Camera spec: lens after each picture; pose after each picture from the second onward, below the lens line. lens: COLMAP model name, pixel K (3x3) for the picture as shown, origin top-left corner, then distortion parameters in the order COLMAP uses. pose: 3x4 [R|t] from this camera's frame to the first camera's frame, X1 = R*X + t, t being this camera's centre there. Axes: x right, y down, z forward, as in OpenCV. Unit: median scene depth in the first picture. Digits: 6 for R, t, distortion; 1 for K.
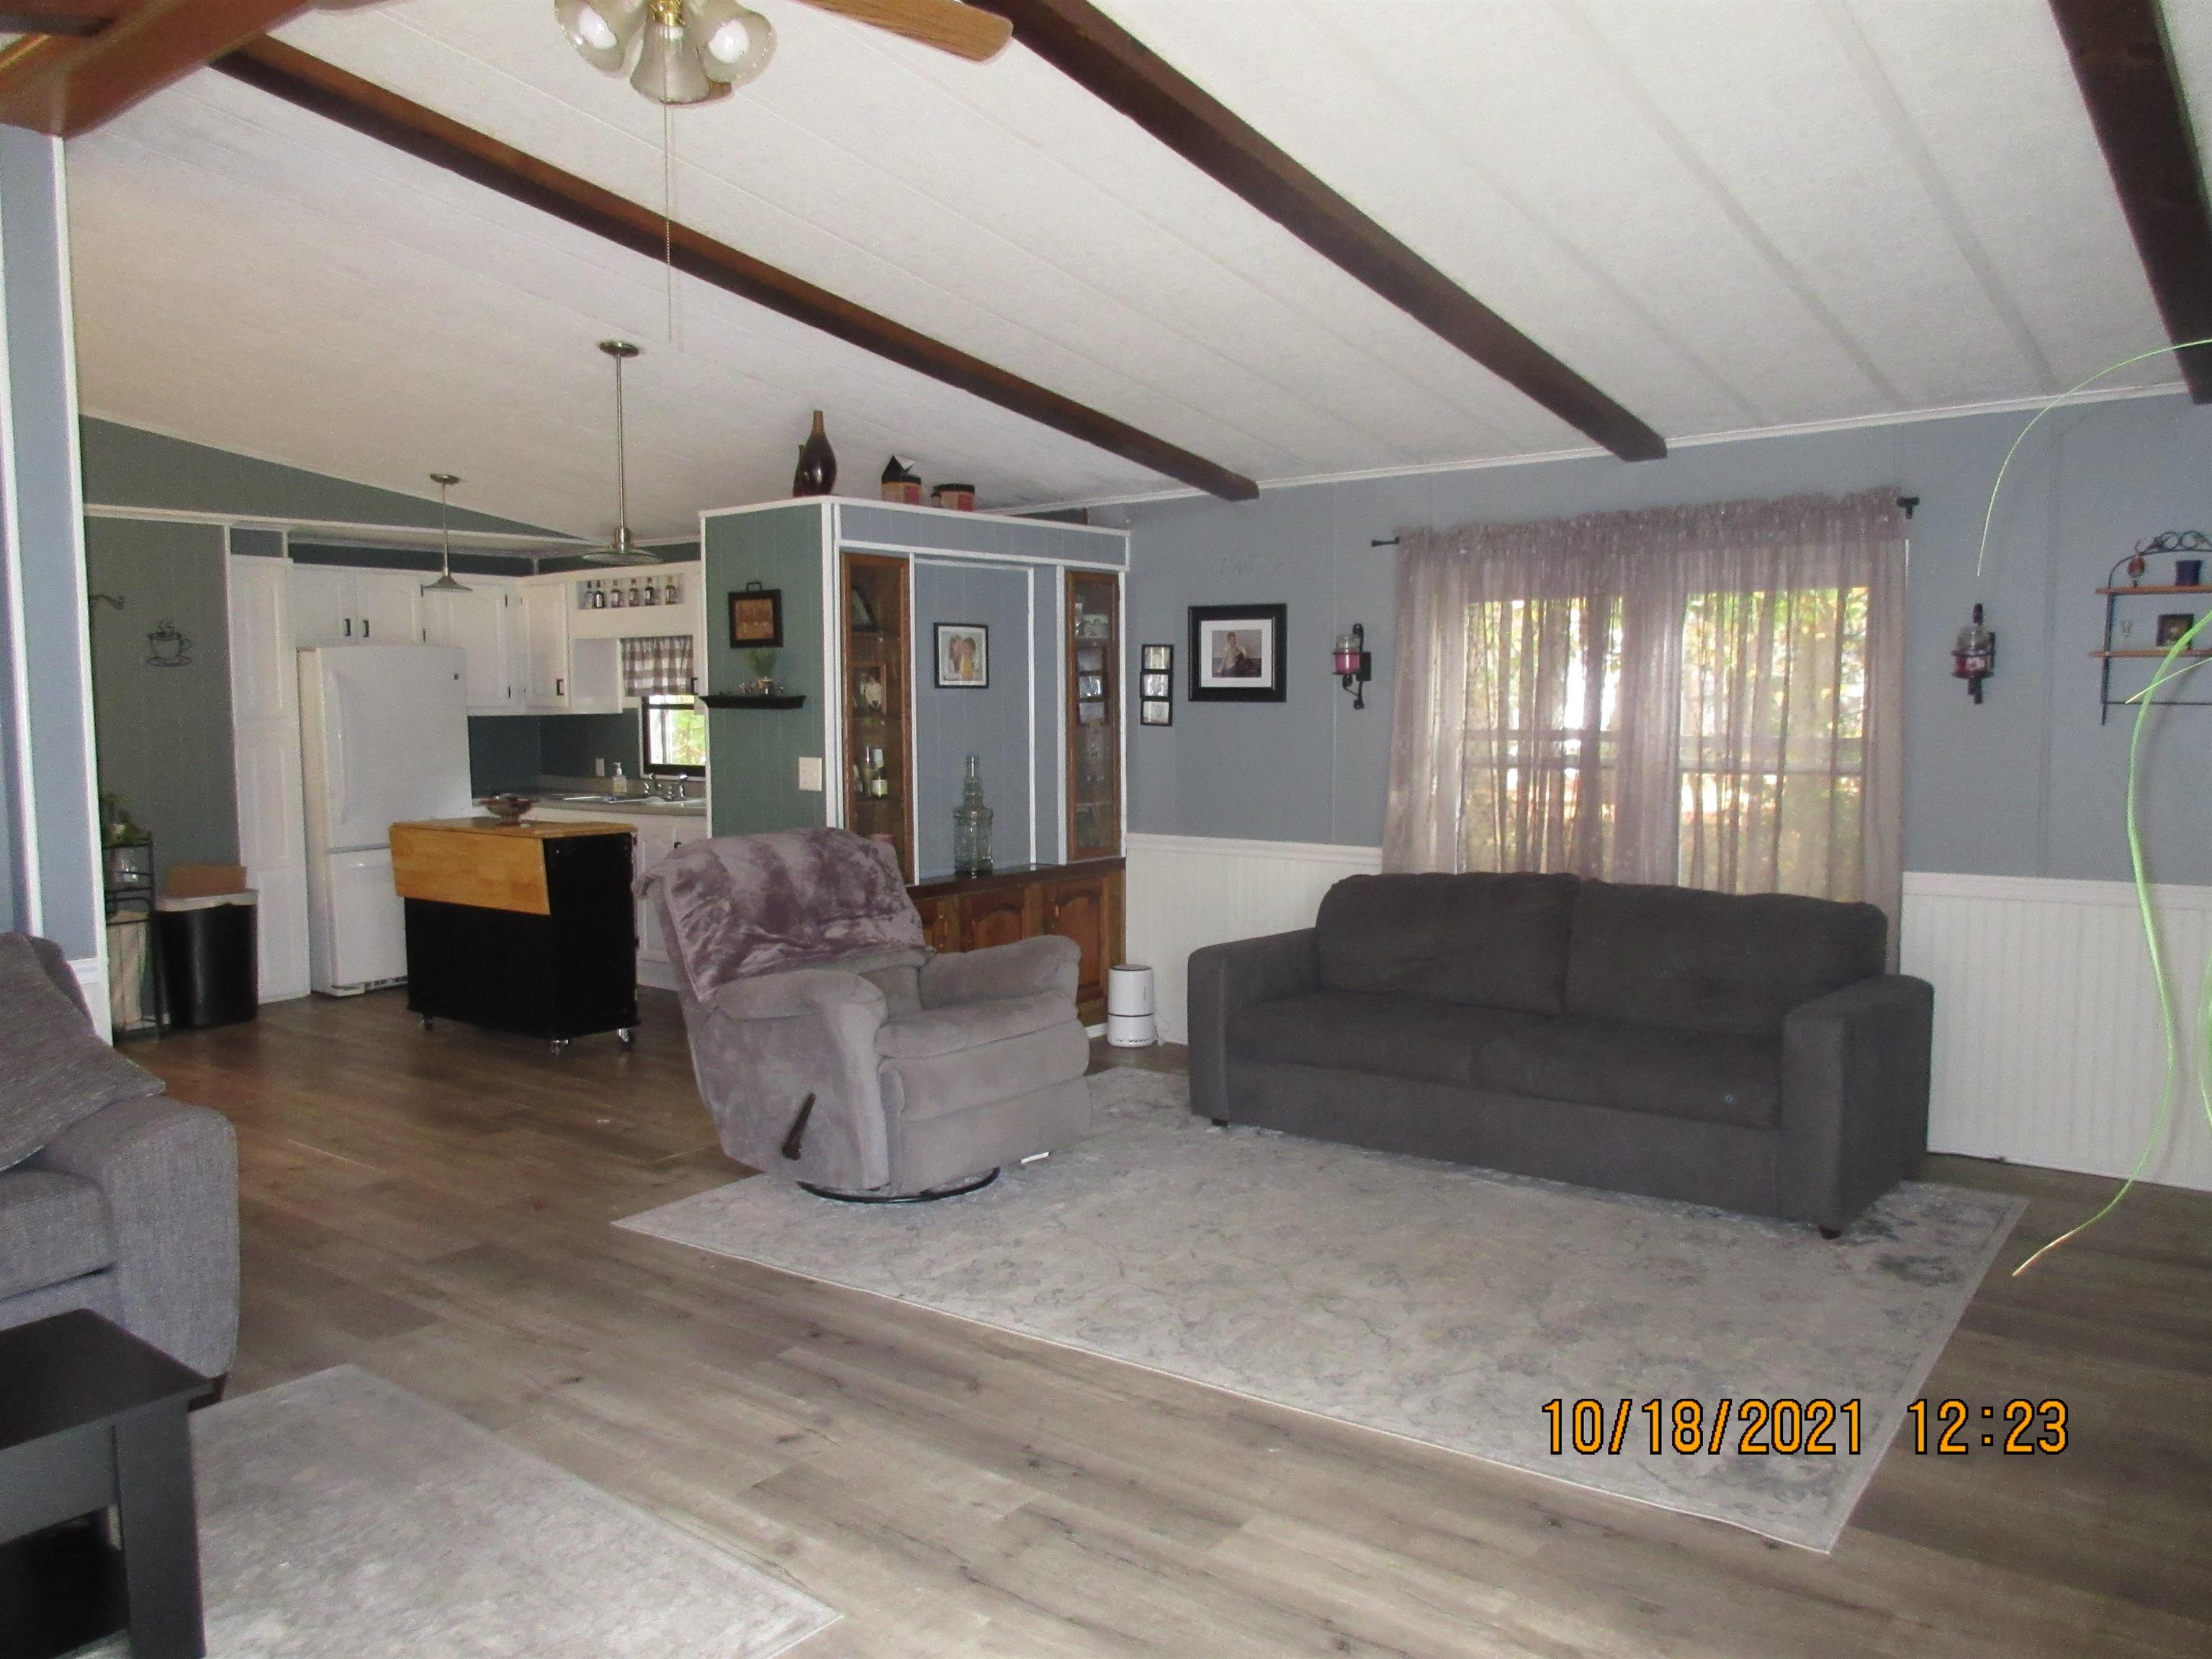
lens RADIAL K [[1649.6, 0, 1106.0], [0, 1649.6, 829.5], [0, 0, 1]] dist [-0.005964, 0.000407]
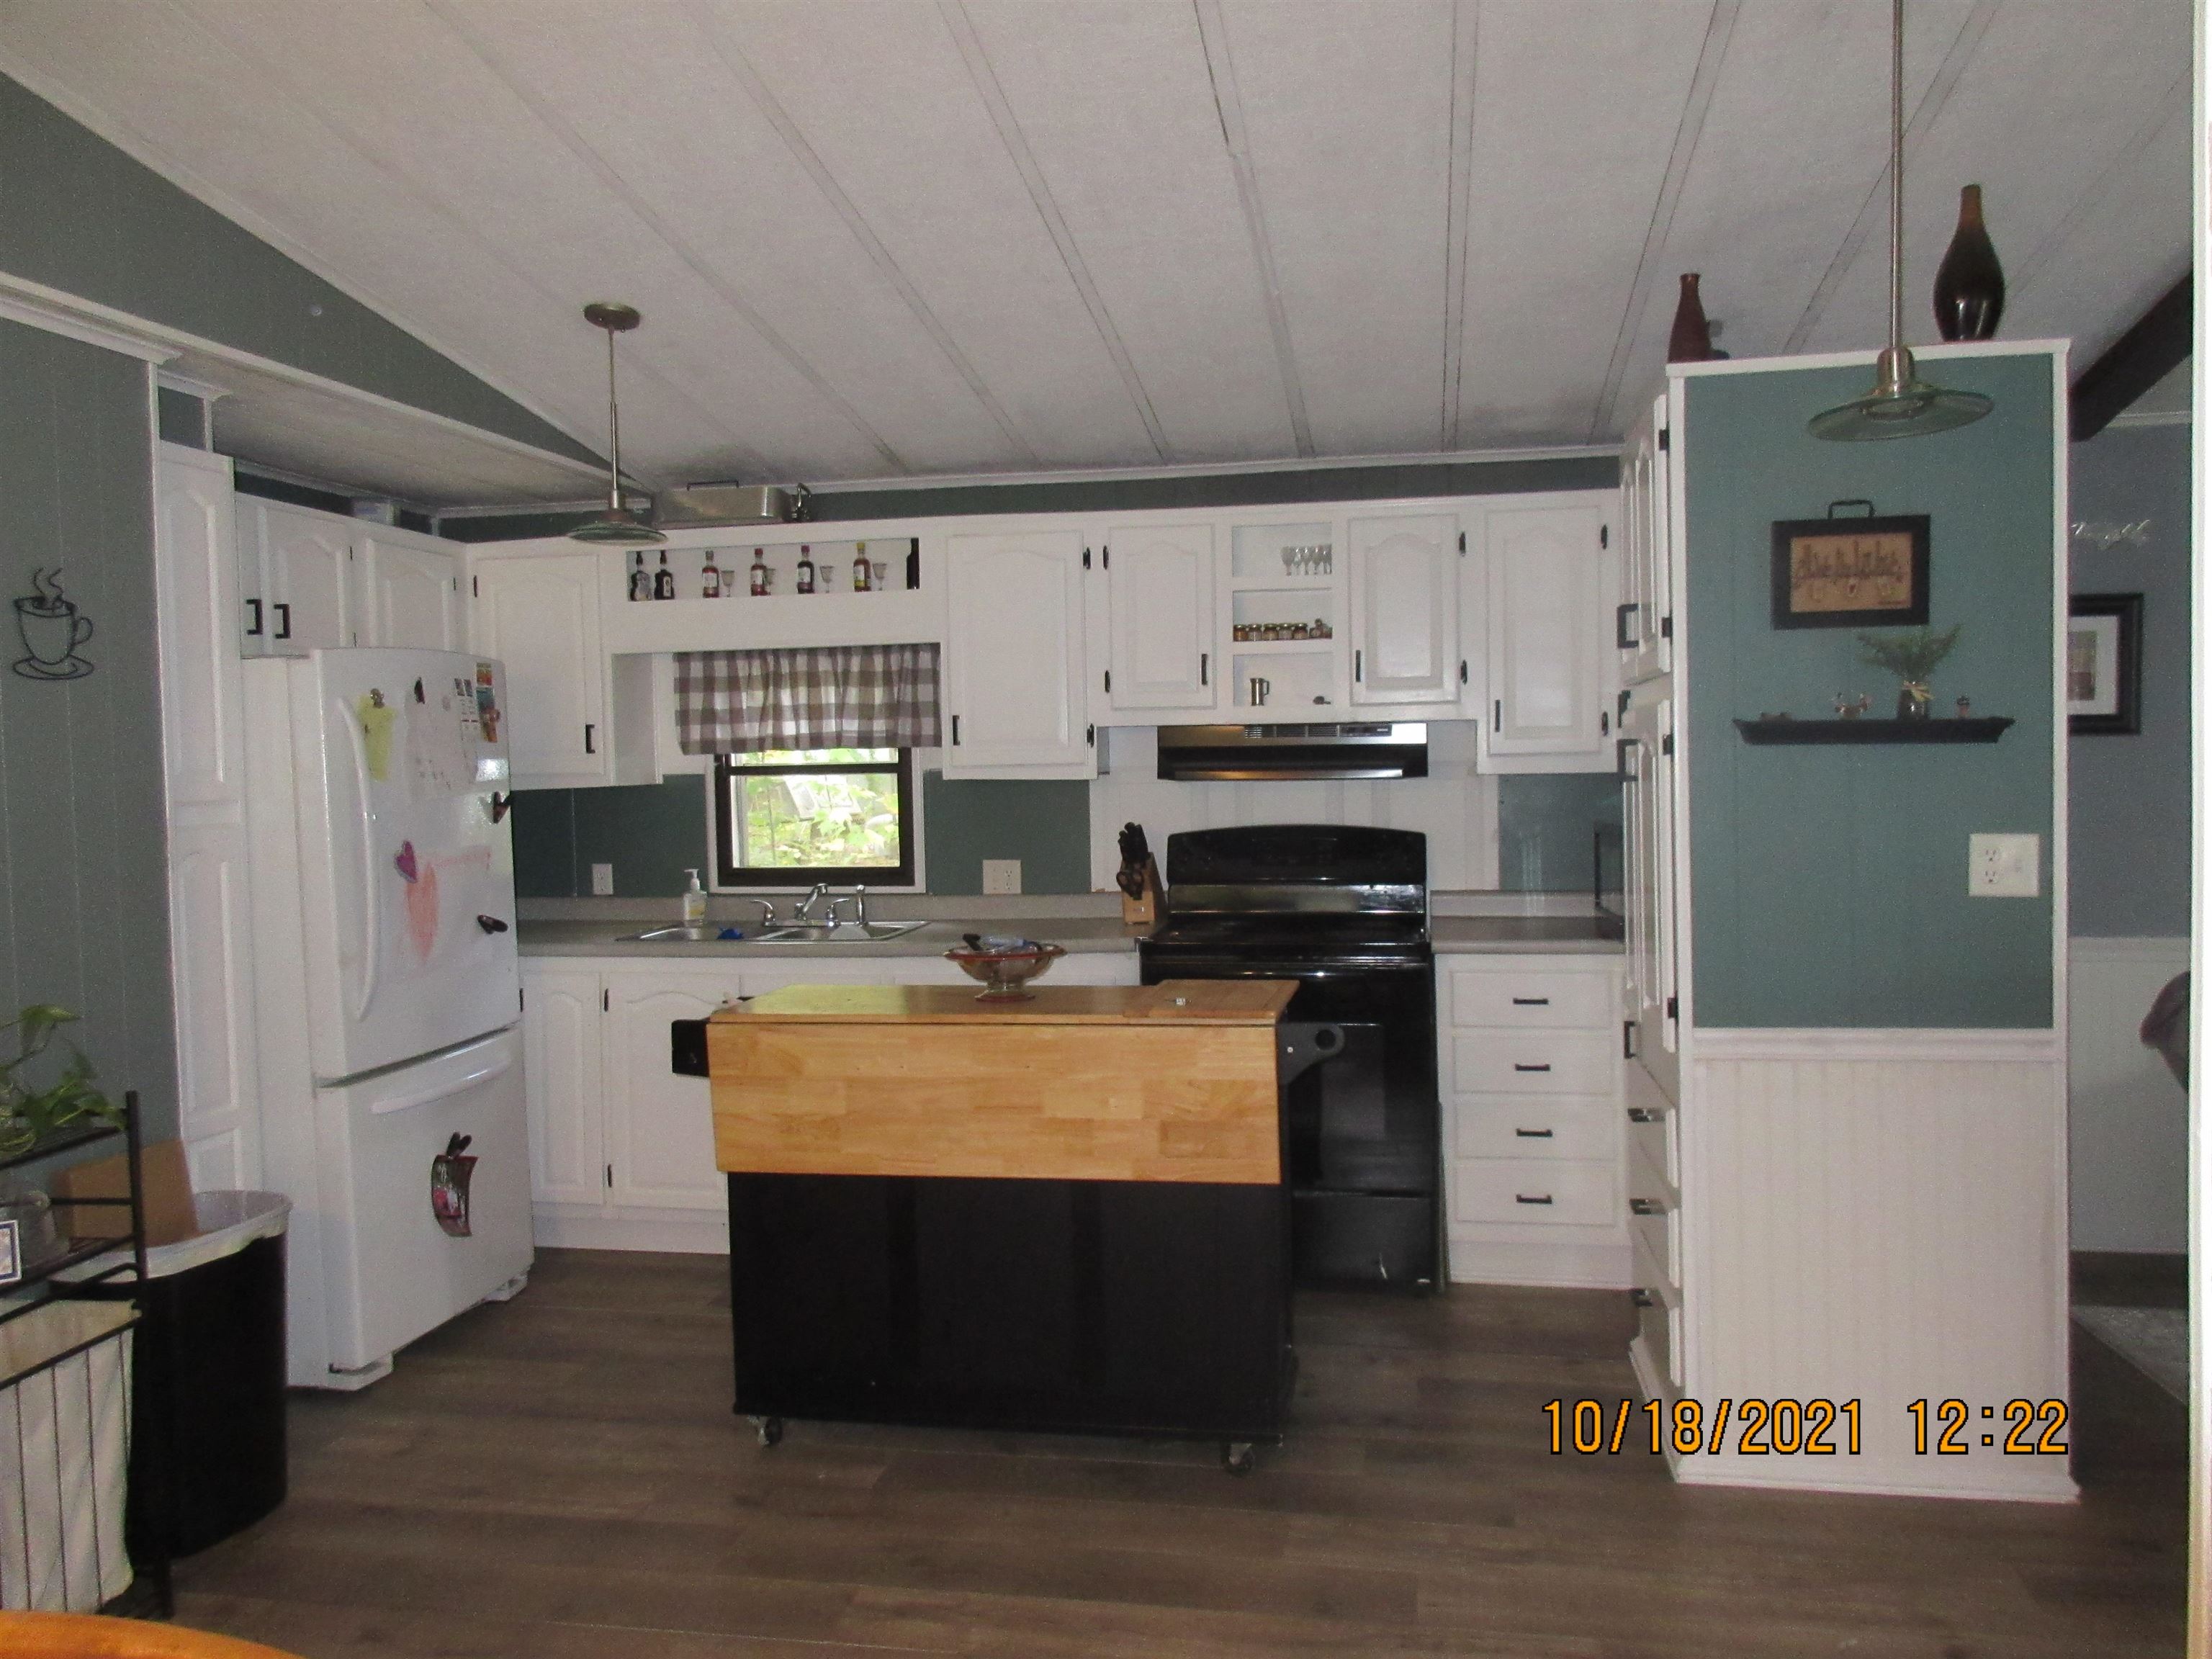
lens RADIAL K [[1663.0, 0, 1106.0], [0, 1663.0, 829.5], [0, 0, 1]] dist [0.002590, 0.004542]
pose [[0.888743, -0.034607, 0.457098, -0.693103], [0.054935, 0.998001, -0.031253, -0.045438], [-0.455103, 0.052887, 0.888867, 0.673942]]
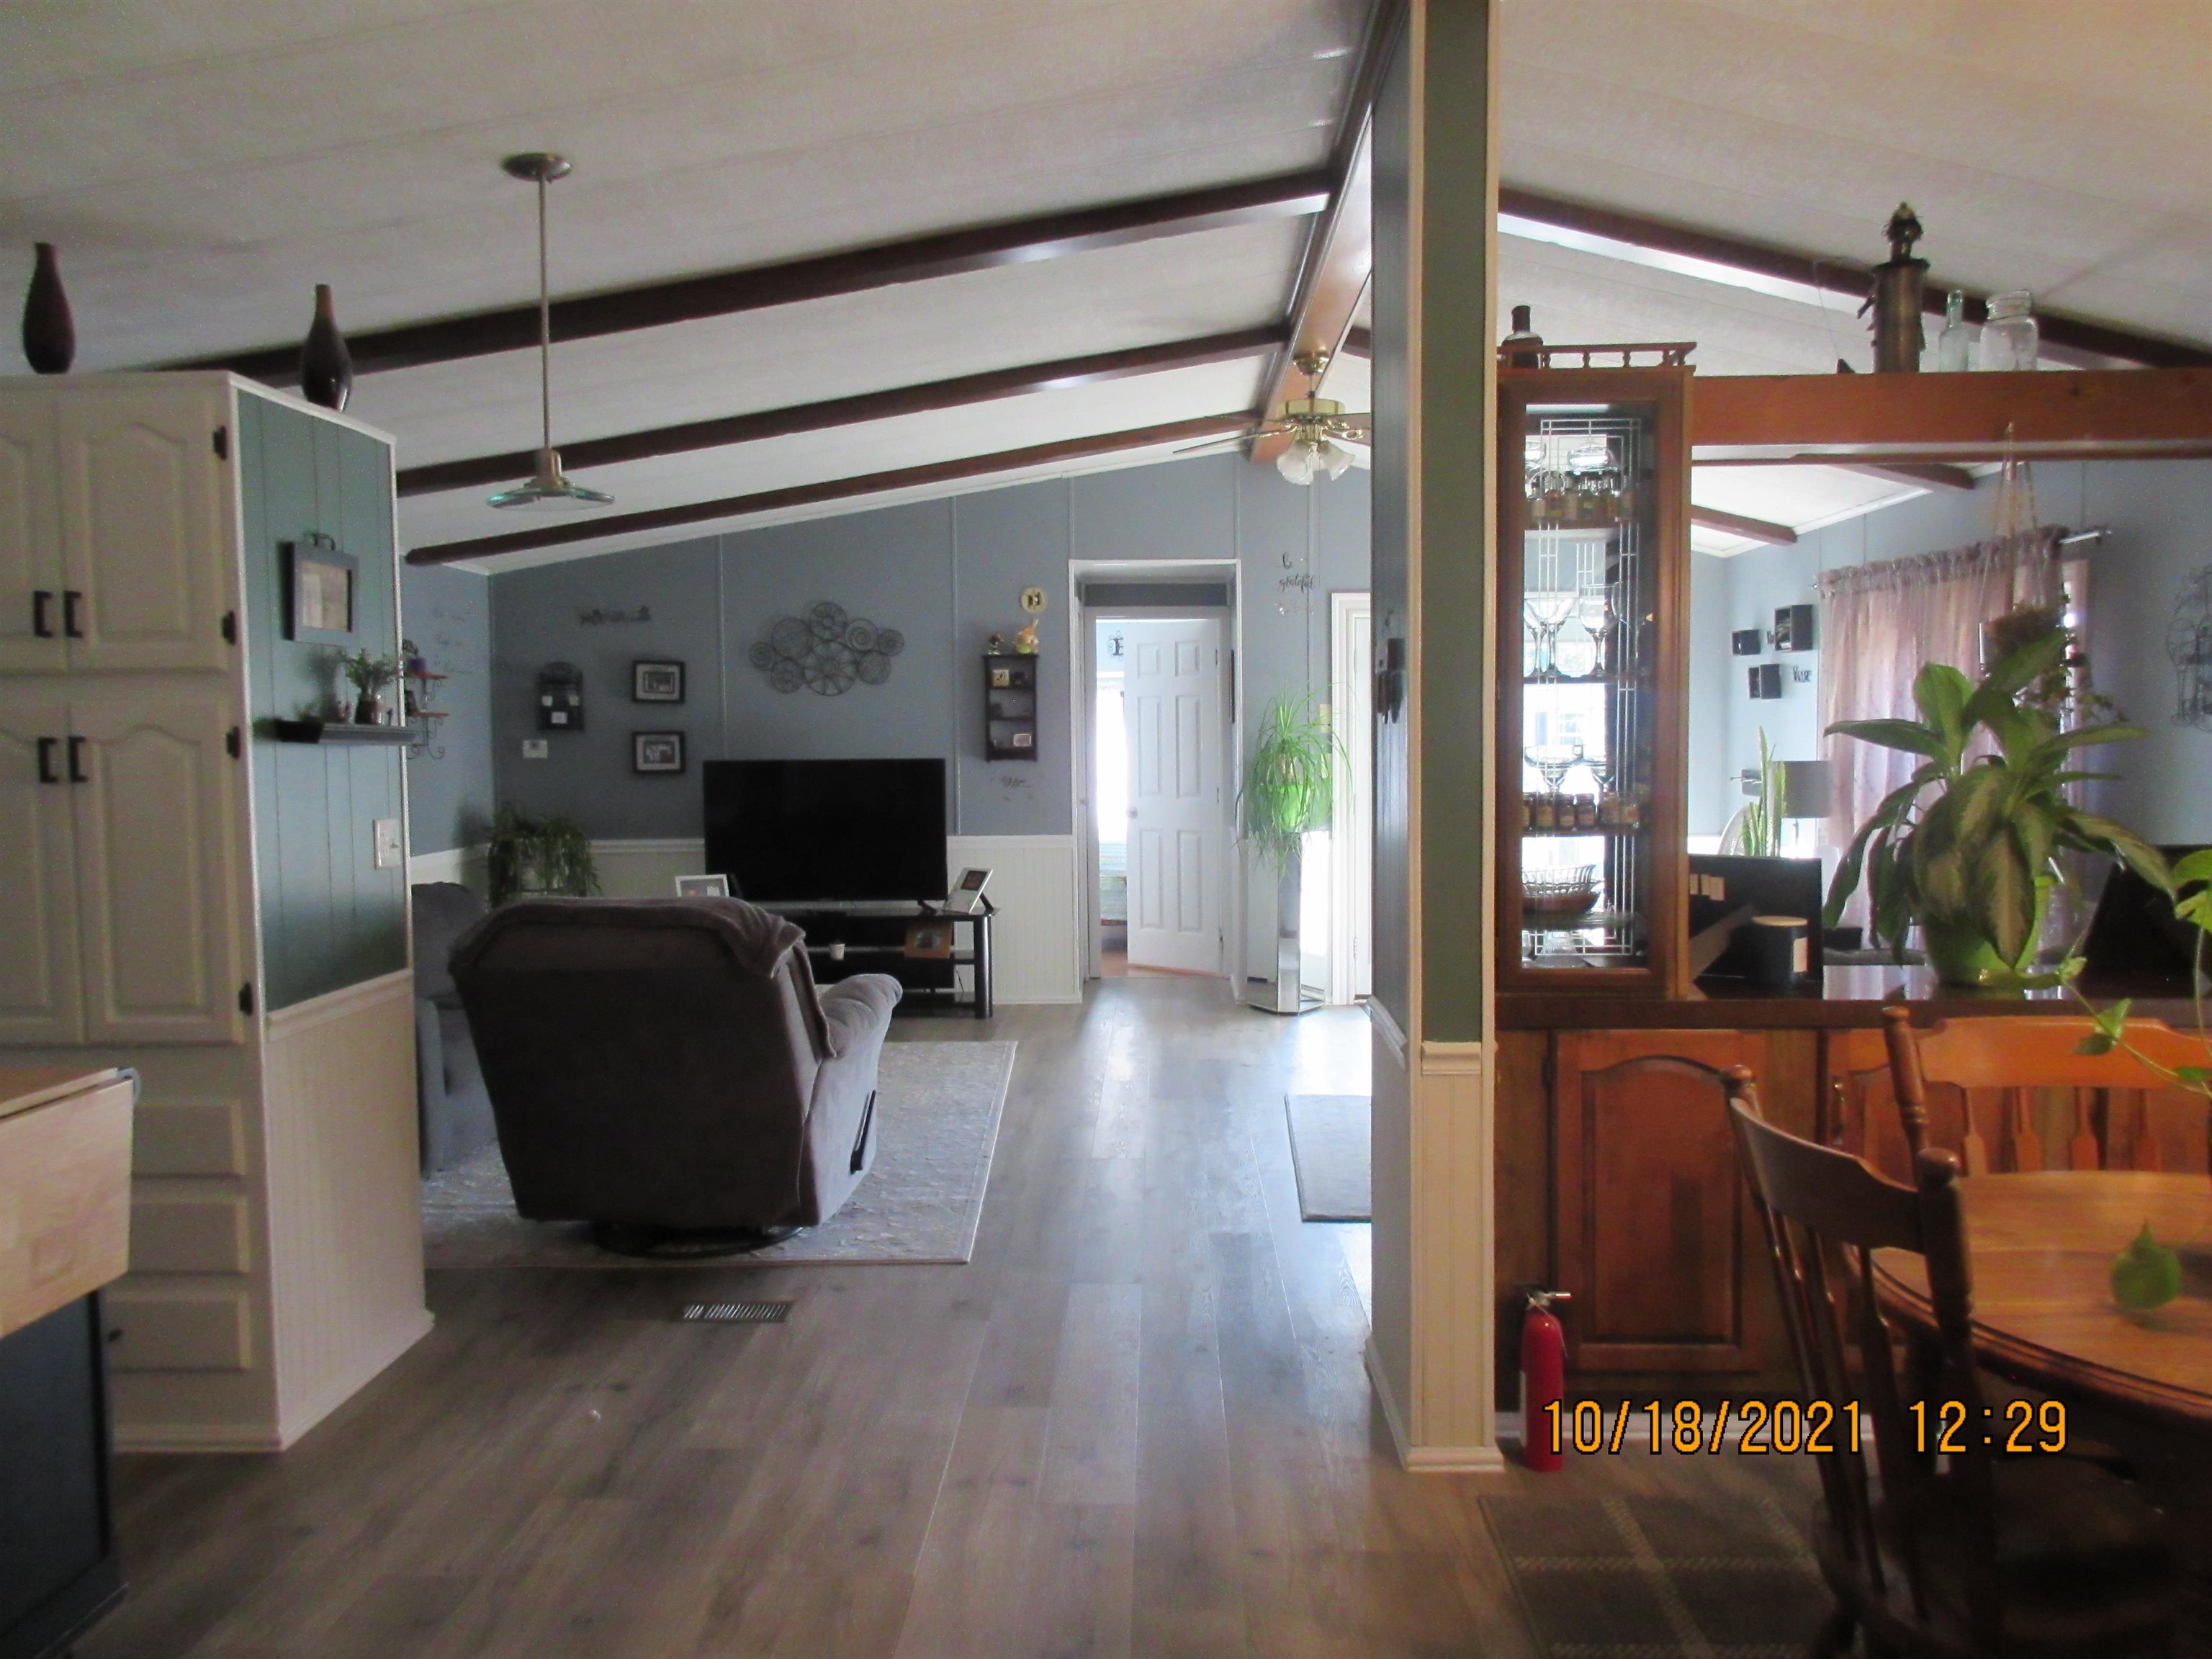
lens RADIAL K [[1663.0, 0, 1106.0], [0, 1663.0, 829.5], [0, 0, 1]] dist [0.002590, 0.004542]
pose [[-0.586689, -0.032698, 0.809152, -0.985801], [0.081007, 0.991803, 0.098814, -0.101471], [-0.805751, 0.123520, -0.579231, 1.321311]]
